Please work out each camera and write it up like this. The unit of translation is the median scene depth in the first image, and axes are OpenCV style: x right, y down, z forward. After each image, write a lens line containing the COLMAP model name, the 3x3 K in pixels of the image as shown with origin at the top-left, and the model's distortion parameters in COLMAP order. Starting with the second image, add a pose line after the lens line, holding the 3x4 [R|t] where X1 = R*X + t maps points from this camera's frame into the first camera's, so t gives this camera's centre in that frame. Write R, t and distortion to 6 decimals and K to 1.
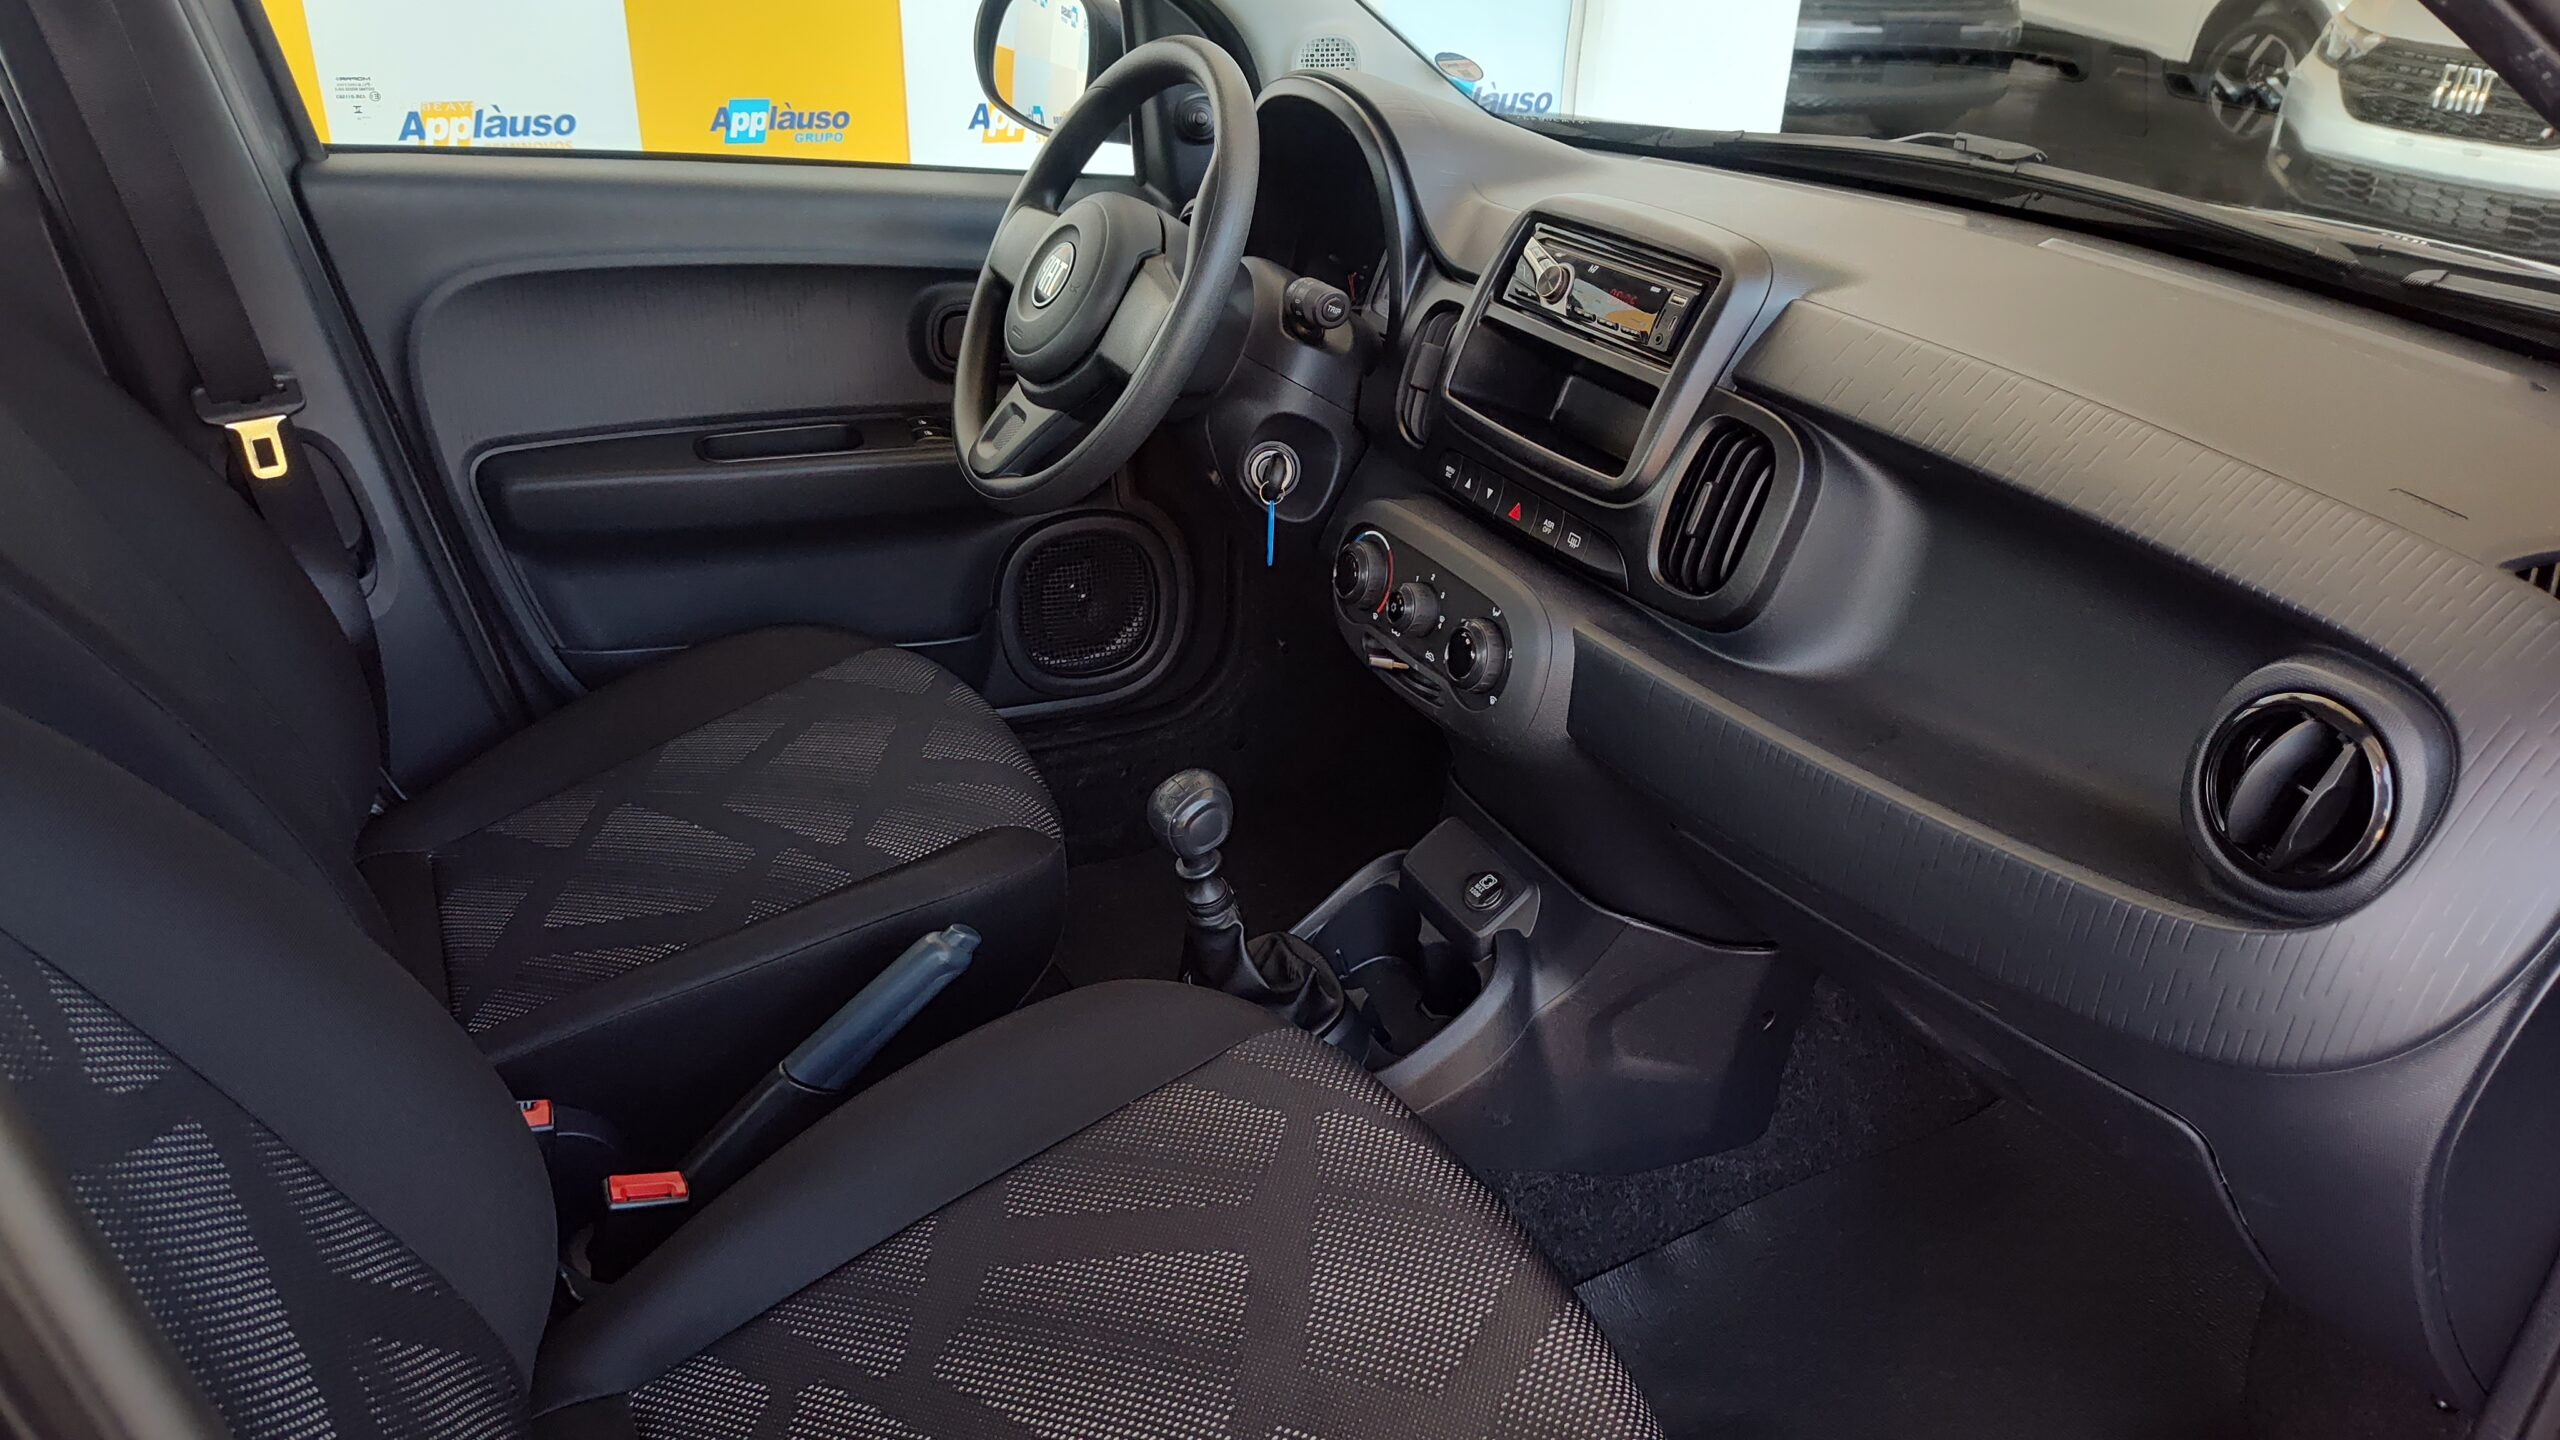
lens RADIAL K [[1740.5, 0, 1250.9], [0, 1740.5, 702.3], [0, 0, 1]] dist [0.064601, -0.074971]
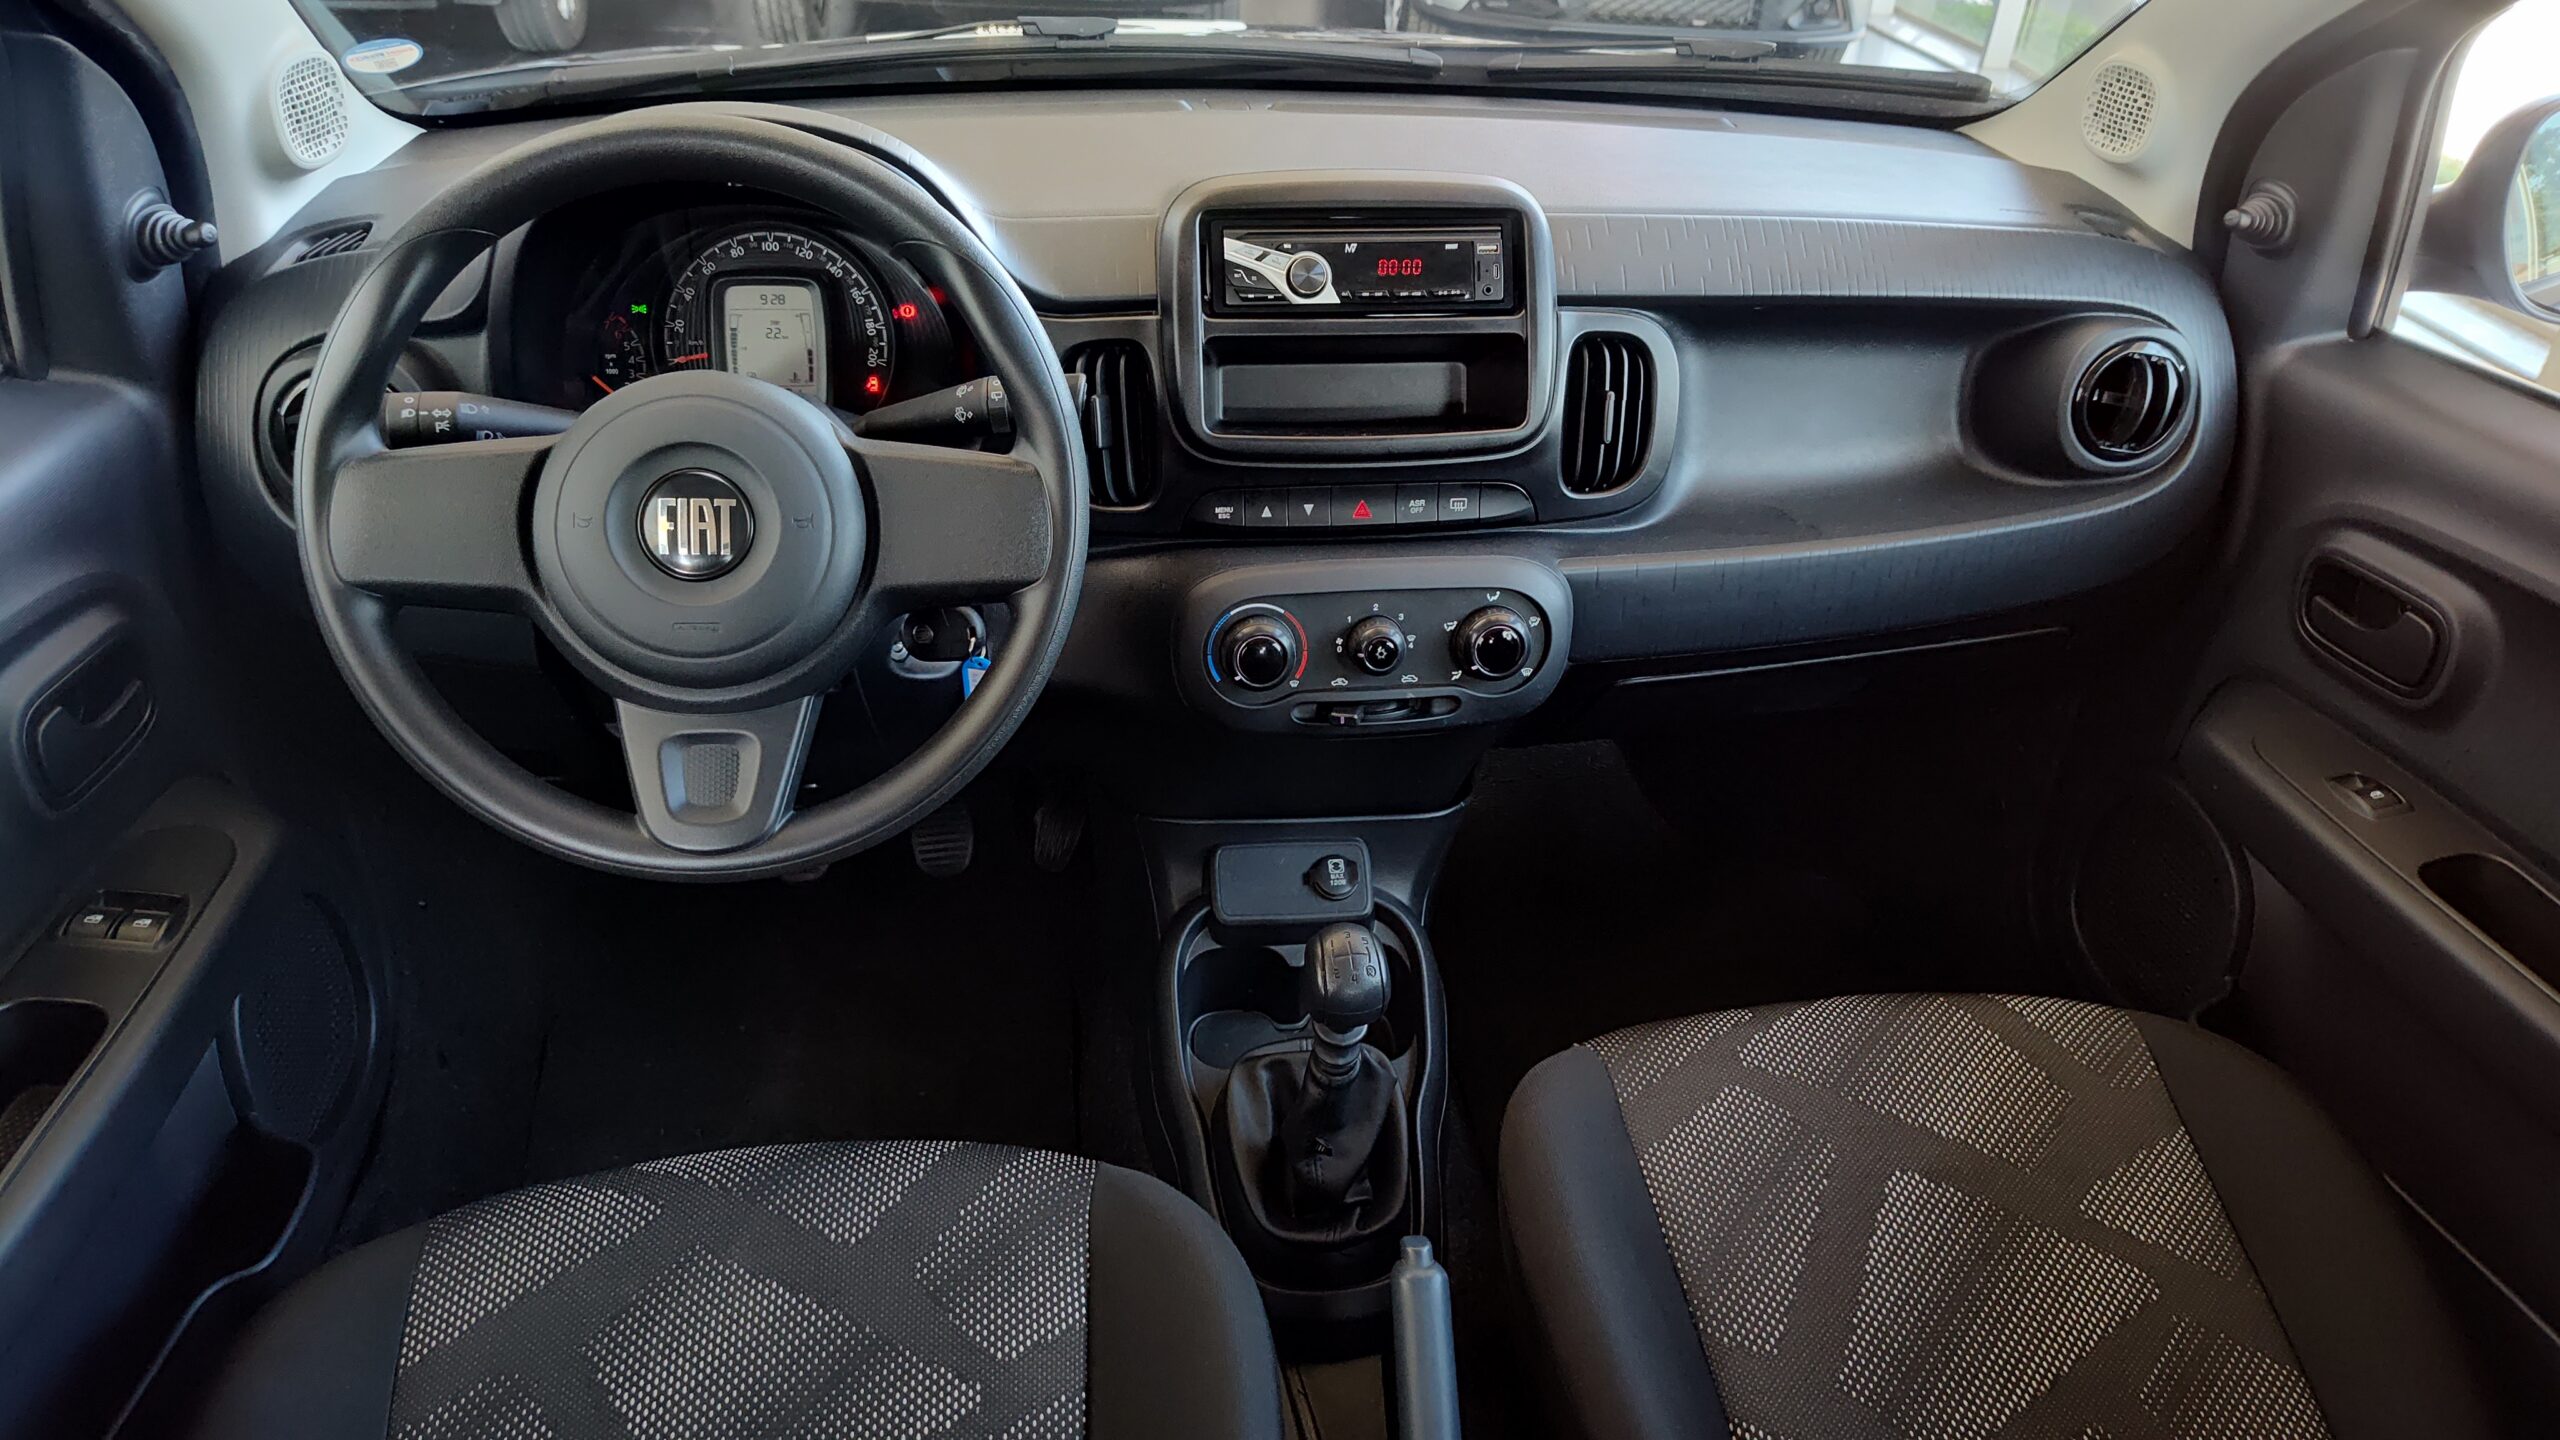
lens RADIAL K [[1762.3, 0, 1280.0], [0, 1762.3, 720.0], [0, 0, 1]] dist [0.045201, -0.077685]
pose [[0.320665, -0.519373, 0.792102, -0.696933], [0.394318, 0.833551, 0.386919, -0.409156], [-0.861213, 0.188269, 0.472088, 0.605245]]
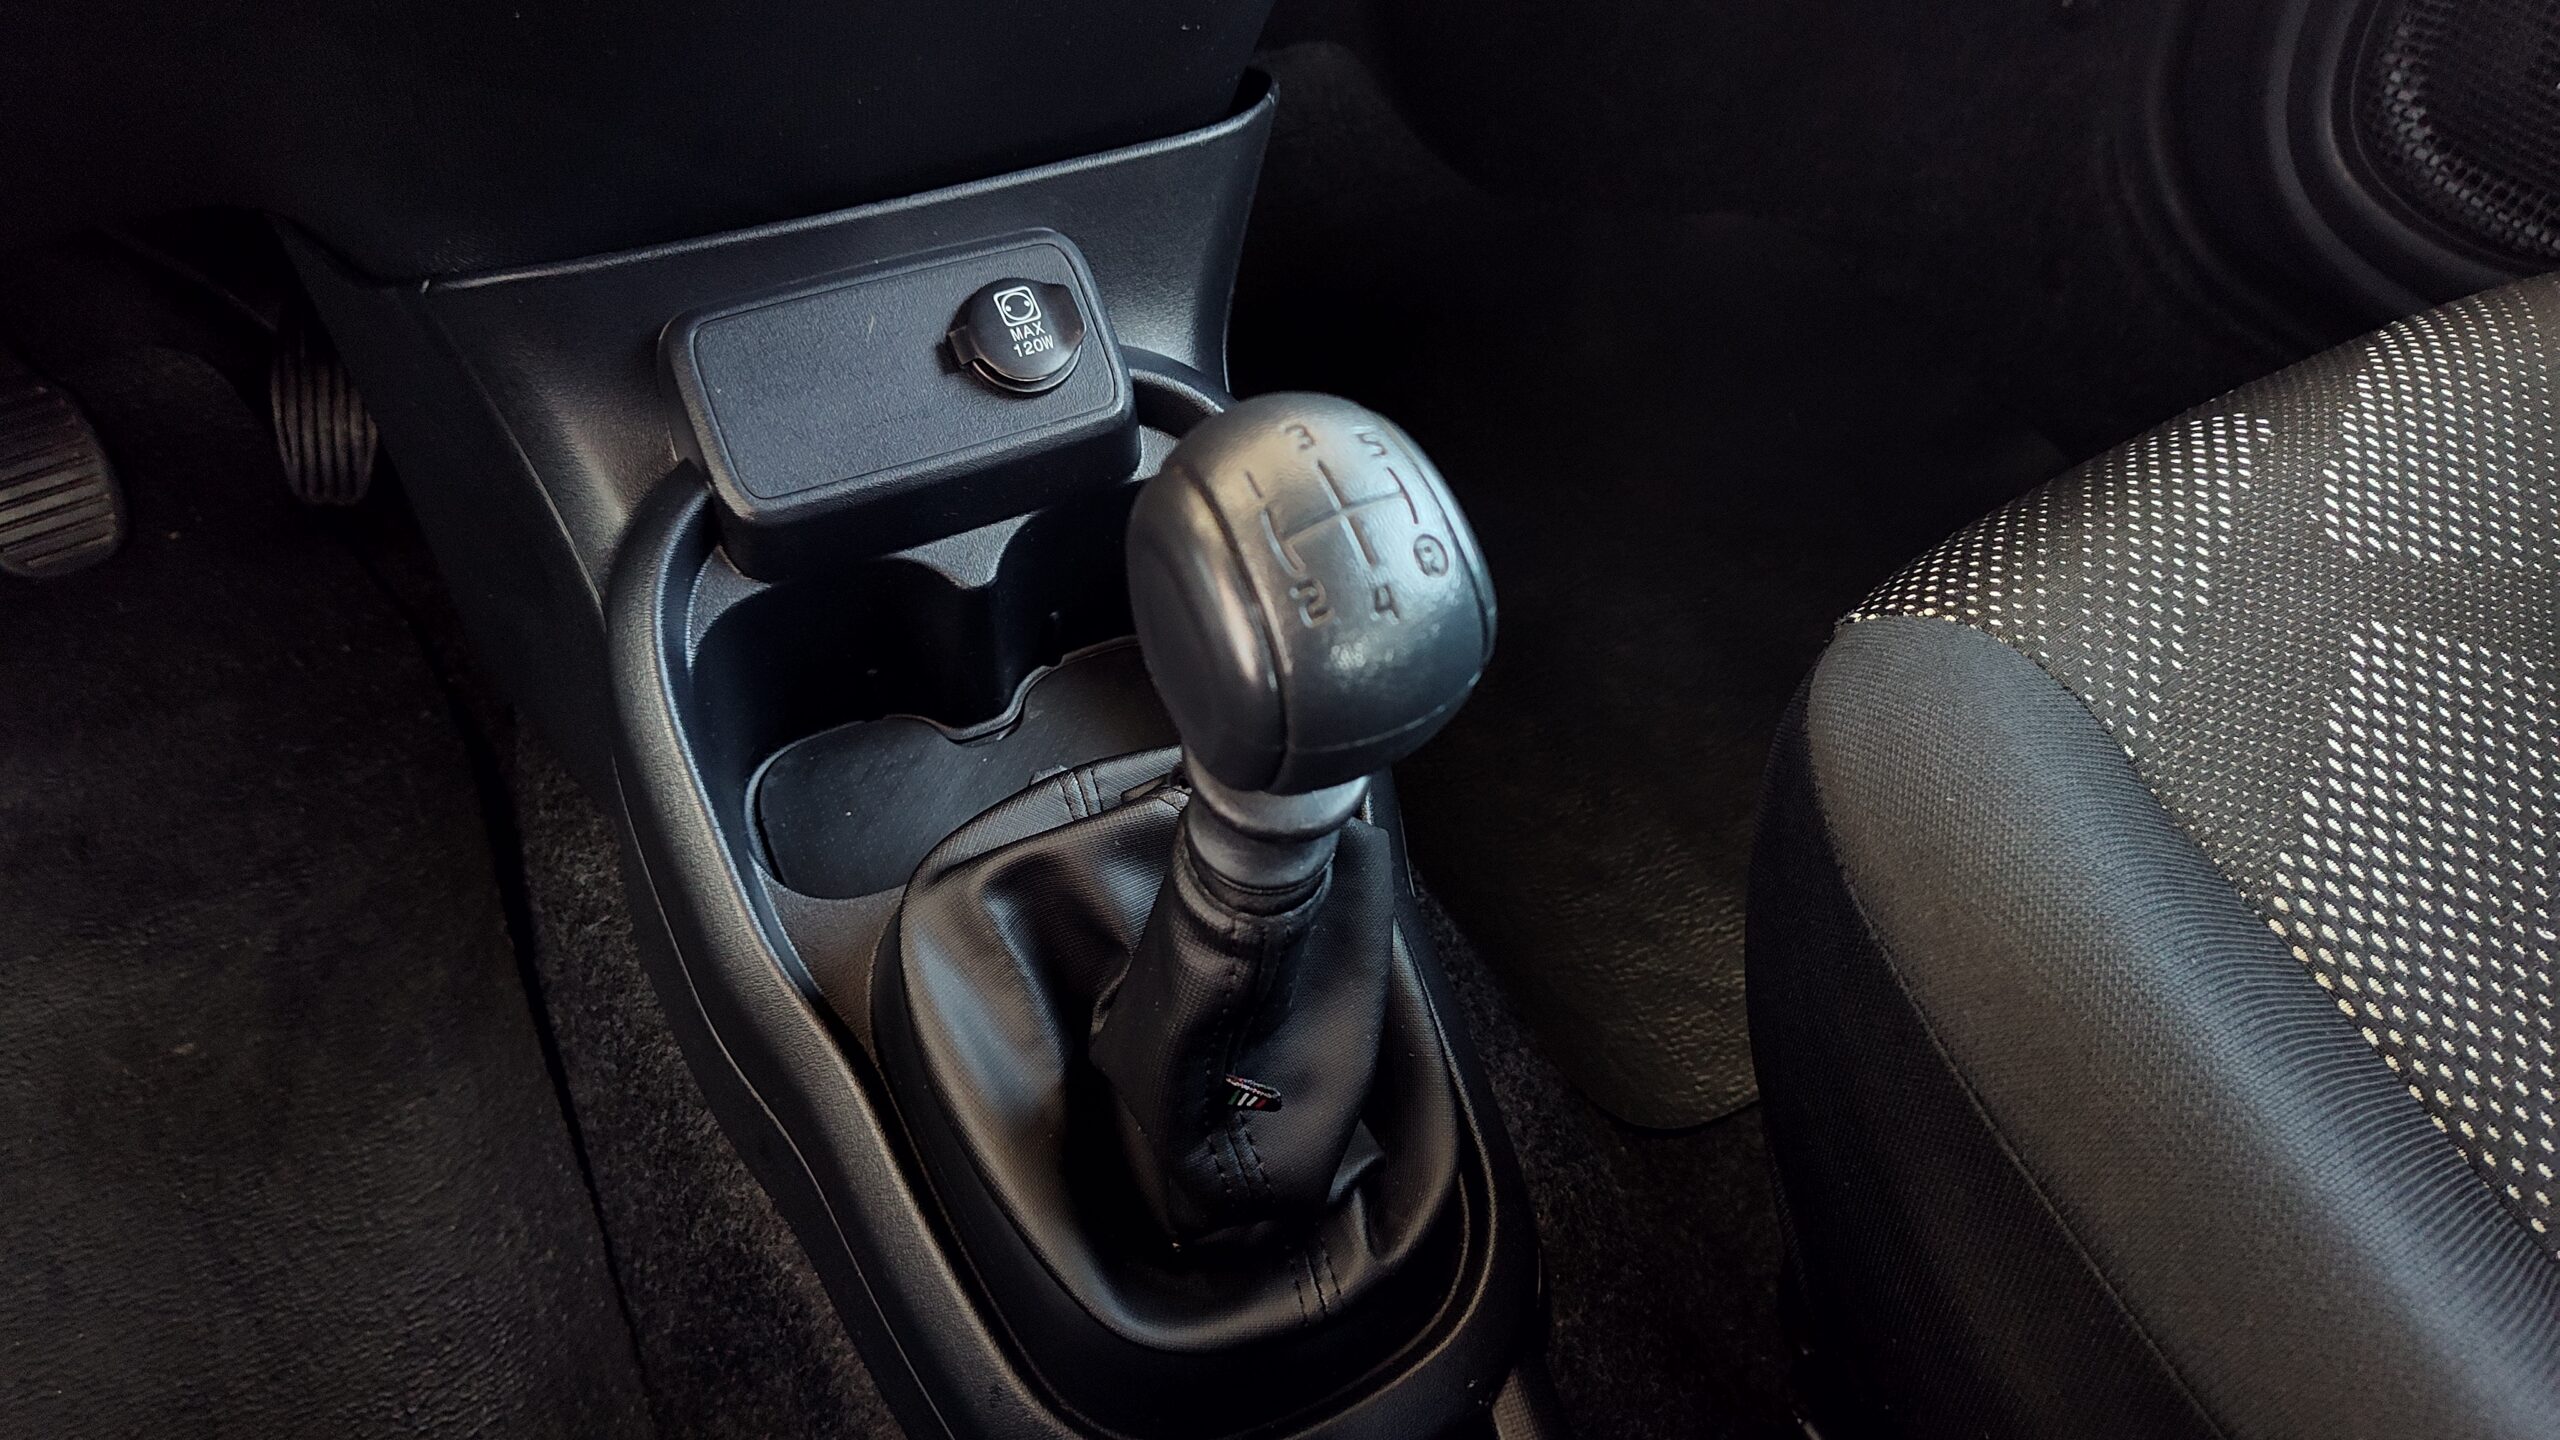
lens RADIAL K [[1740.5, 0, 1250.9], [0, 1740.5, 702.3], [0, 0, 1]] dist [0.064601, -0.074971]
pose [[-0.029021, -0.739726, 0.672282, -0.203619], [0.418667, 0.601733, 0.680173, -0.091011], [-0.907676, 0.301202, 0.292236, 0.973059]]
